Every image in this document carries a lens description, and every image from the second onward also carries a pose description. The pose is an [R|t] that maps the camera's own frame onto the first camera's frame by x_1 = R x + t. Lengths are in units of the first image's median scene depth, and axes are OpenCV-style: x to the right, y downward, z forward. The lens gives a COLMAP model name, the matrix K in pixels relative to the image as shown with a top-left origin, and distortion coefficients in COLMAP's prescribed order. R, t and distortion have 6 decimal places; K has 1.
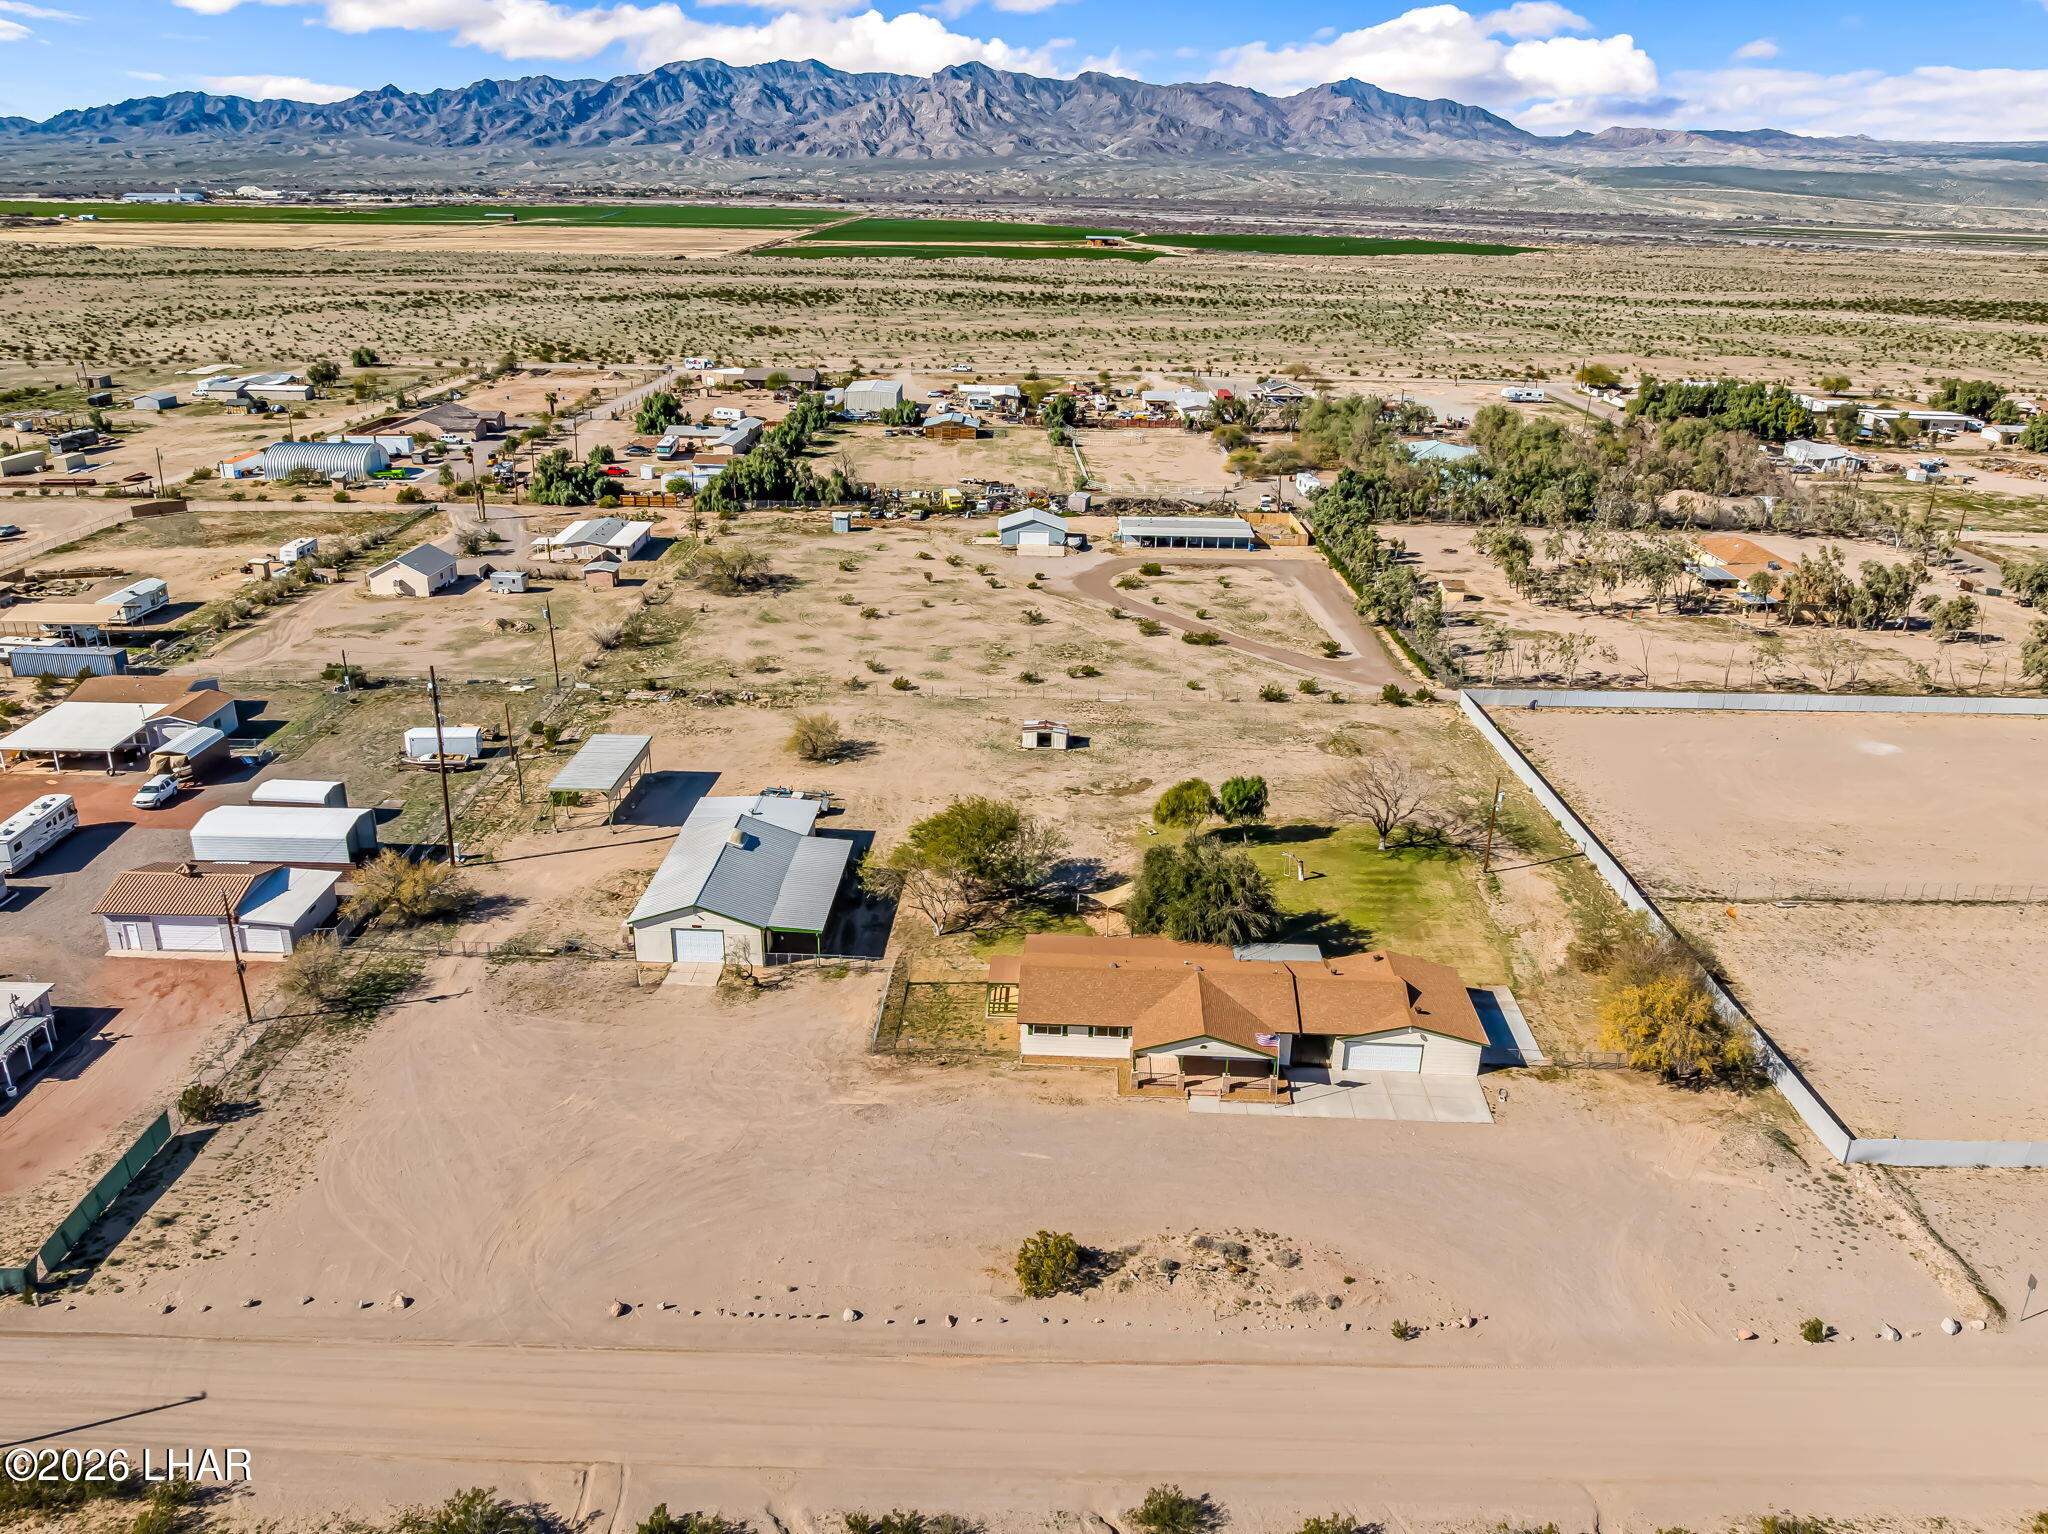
lens RADIAL K [[1453.1, 0, 1030.4], [0, 1453.1, 767.6], [0, 0, 1]] dist [-0.052953, 0.025364]
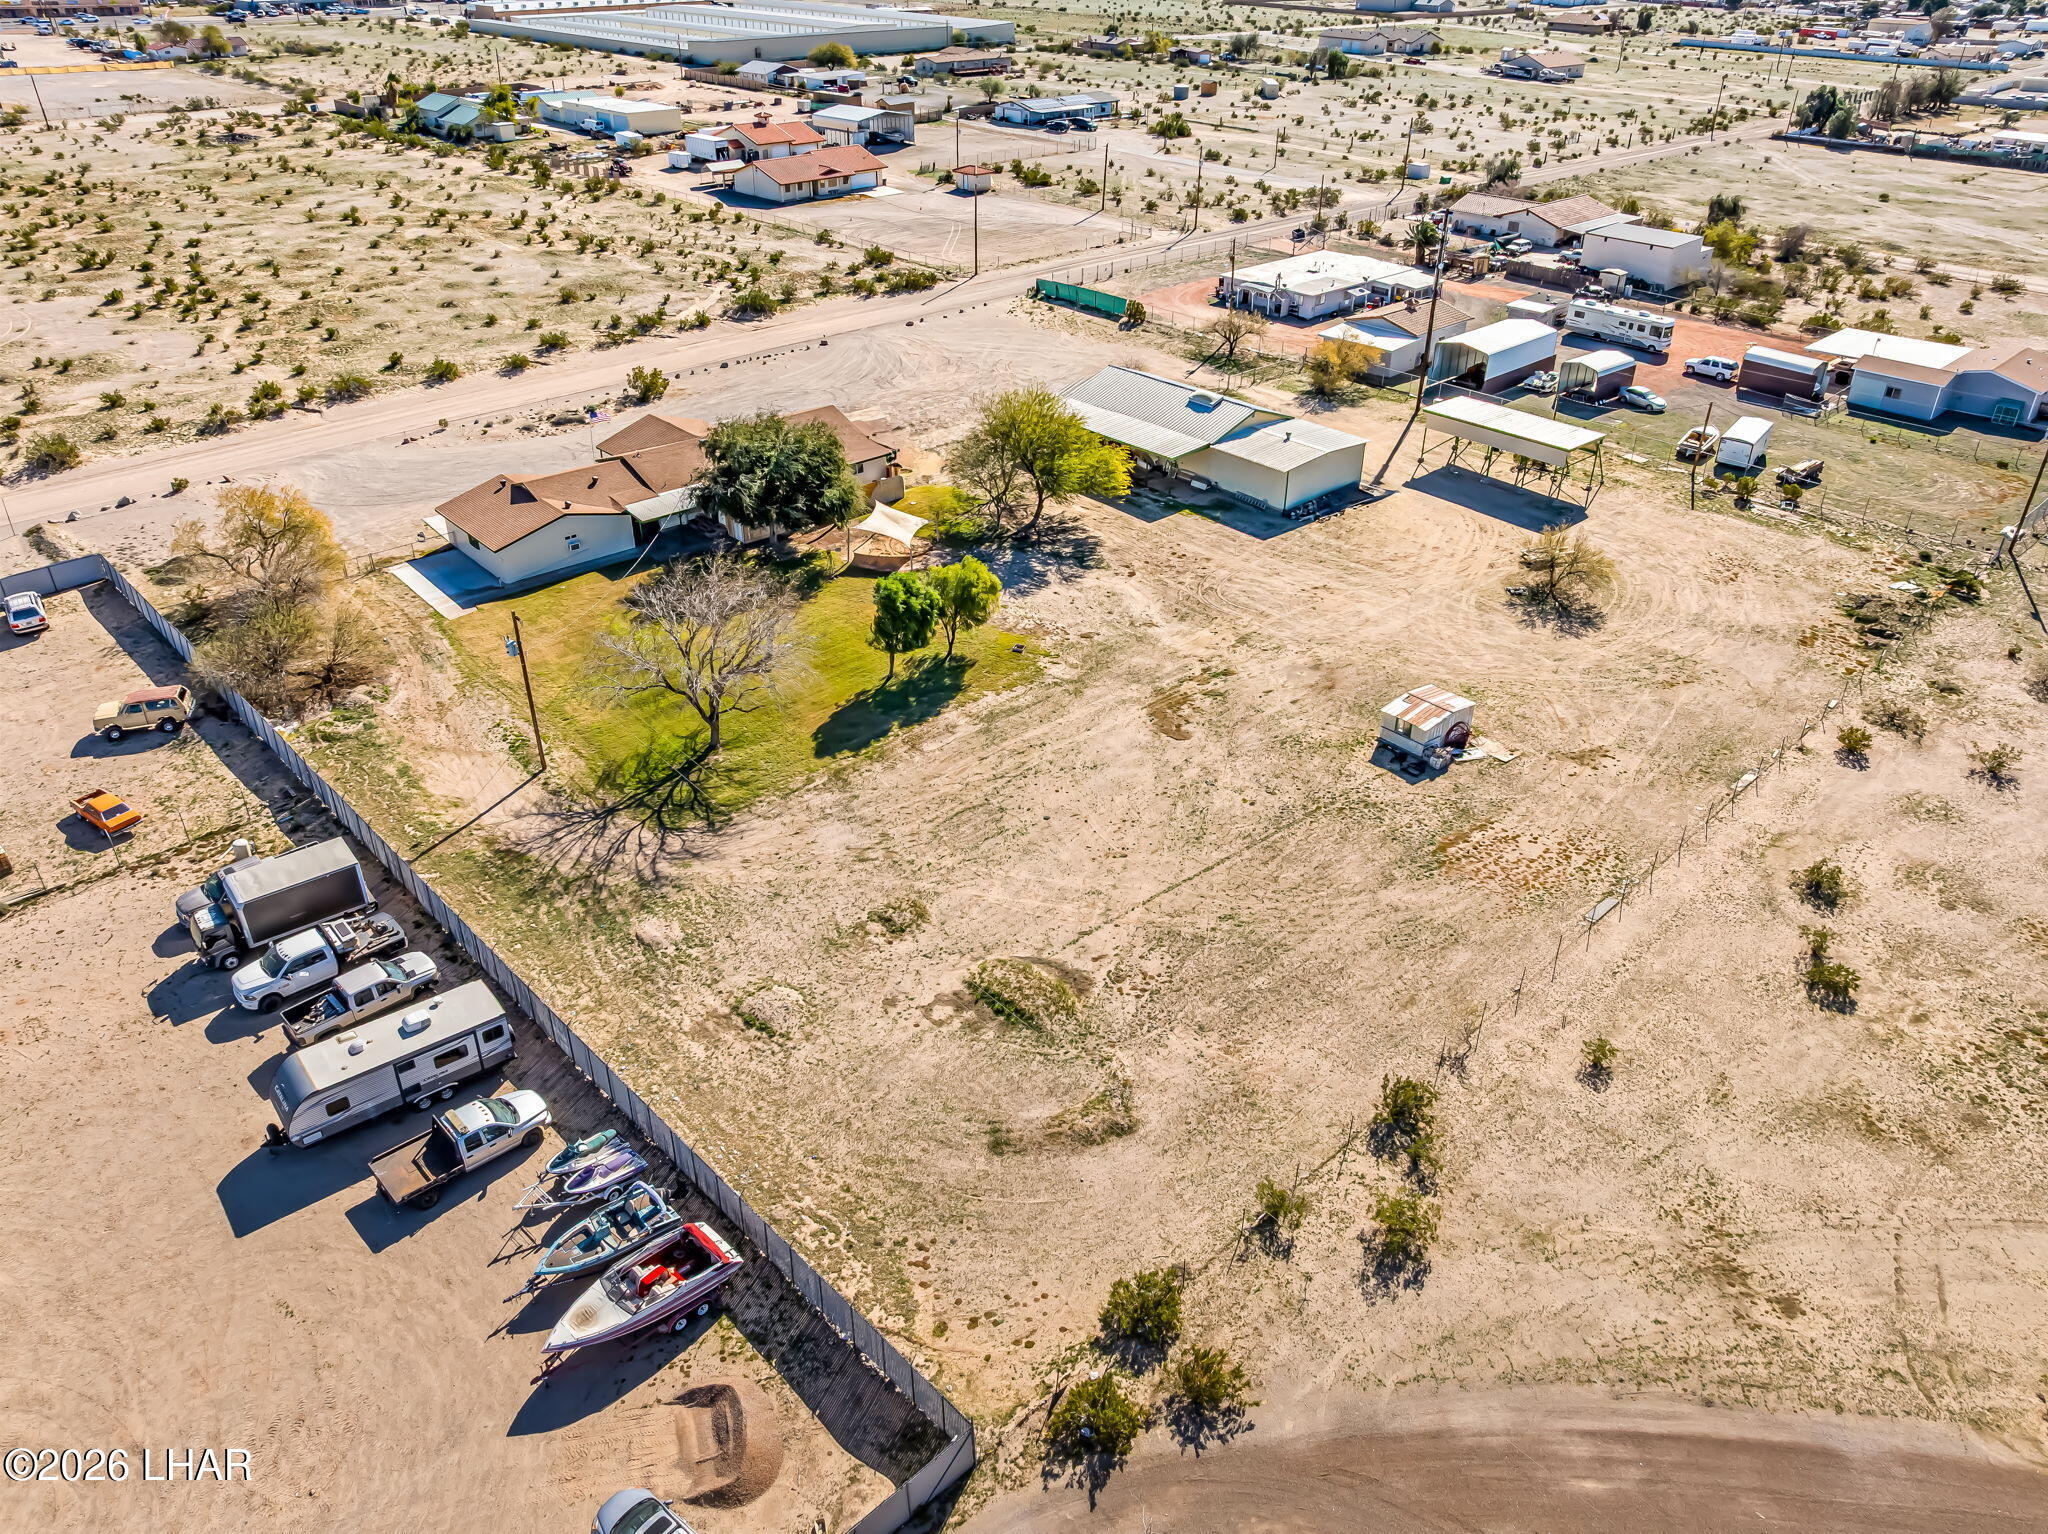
lens RADIAL K [[1453.1, 0, 1030.4], [0, 1453.1, 767.6], [0, 0, 1]] dist [-0.052953, 0.025364]
pose [[-0.716618, 0.337523, -0.610358, 0.512916], [-0.282984, 0.659138, 0.696748, -0.392121], [0.637478, 0.672024, -0.376837, 1.292259]]
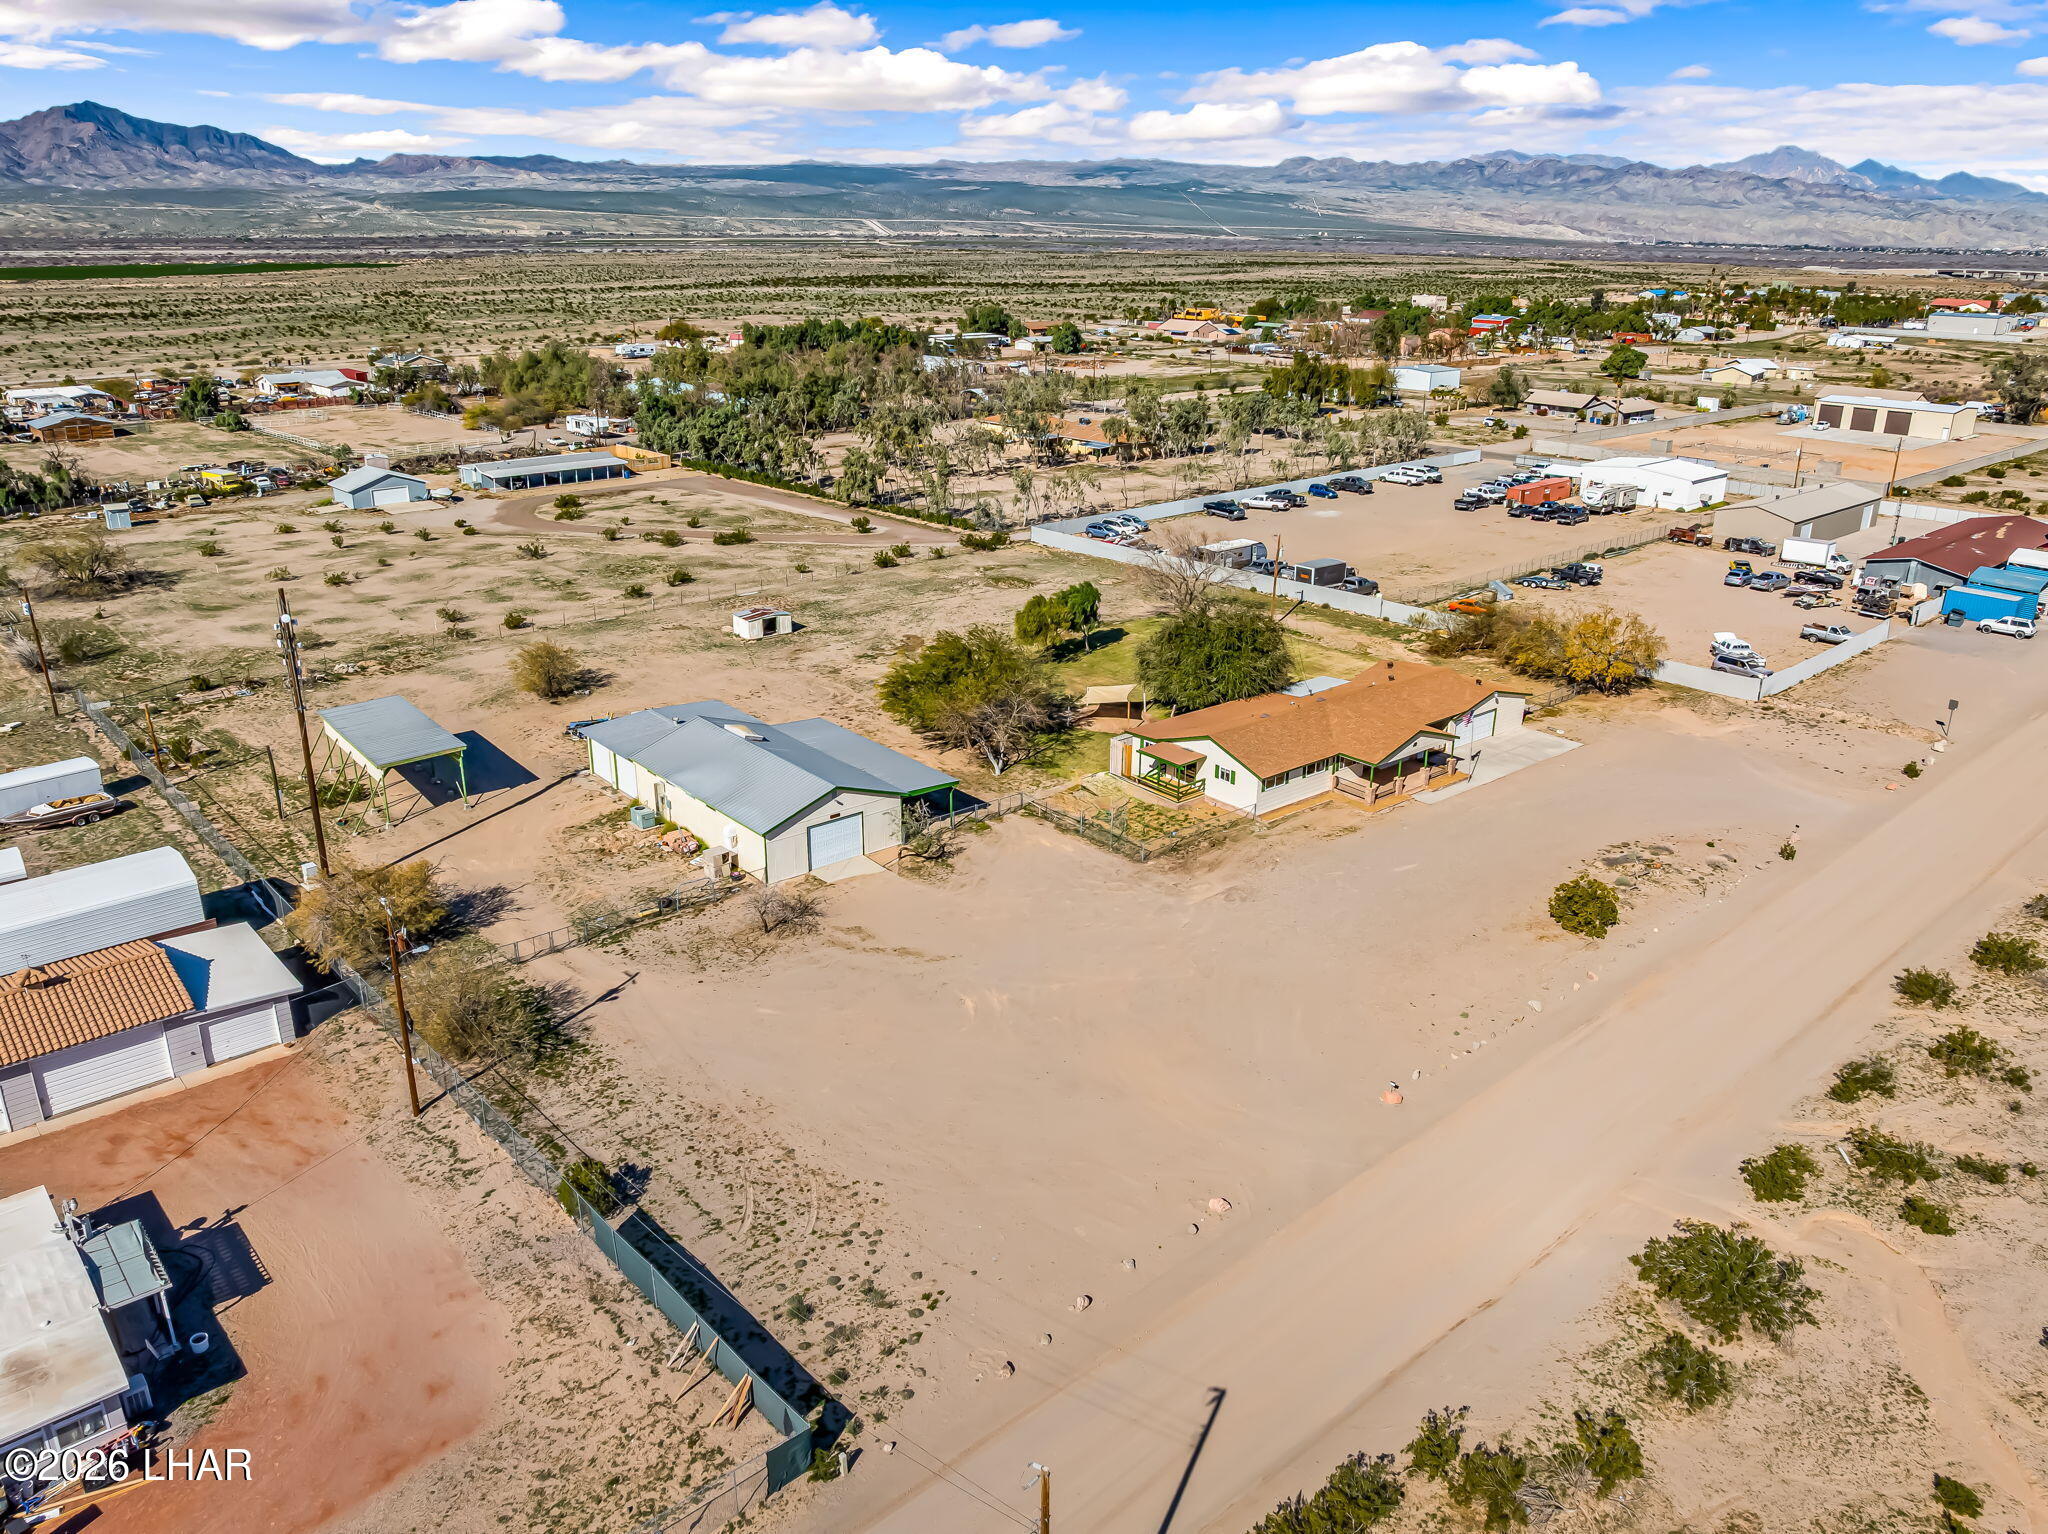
lens RADIAL K [[1448.5, 0, 995.4], [0, 1448.5, 767.7], [0, 0, 1]] dist [-0.044221, 0.008827]
pose [[0.752365, -0.245920, 0.611121, -0.516449], [0.254004, 0.964266, 0.075319, 0.037787], [-0.607806, 0.098560, 0.787945, 0.255496]]
